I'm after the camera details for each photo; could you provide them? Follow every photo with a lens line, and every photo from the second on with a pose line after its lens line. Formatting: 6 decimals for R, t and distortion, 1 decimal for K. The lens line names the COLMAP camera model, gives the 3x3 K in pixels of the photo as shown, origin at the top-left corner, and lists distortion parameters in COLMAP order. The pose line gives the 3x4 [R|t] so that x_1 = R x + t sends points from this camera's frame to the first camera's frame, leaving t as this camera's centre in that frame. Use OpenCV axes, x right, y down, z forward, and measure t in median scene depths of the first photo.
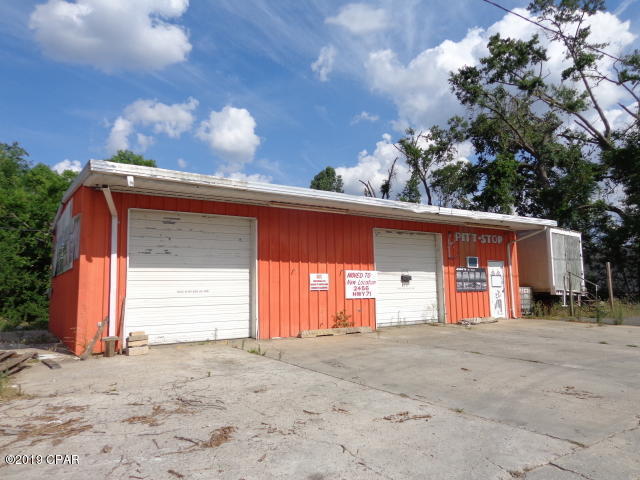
lens RADIAL K [[461.4, 0, 263.7], [0, 461.4, 260.7], [0, 0, 1]] dist [-0.000603, -0.004345]
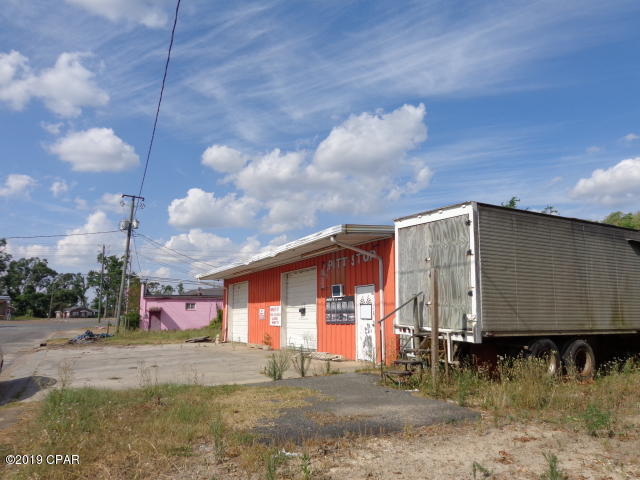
lens RADIAL K [[482.6, 0, 296.9], [0, 482.6, 251.8], [0, 0, 1]] dist [-0.007654, 0.025500]
pose [[-0.133905, -0.123009, -0.983330, 1.274588], [0.062791, 0.989219, -0.132296, 0.043176], [0.989003, -0.079460, -0.124737, 0.959849]]
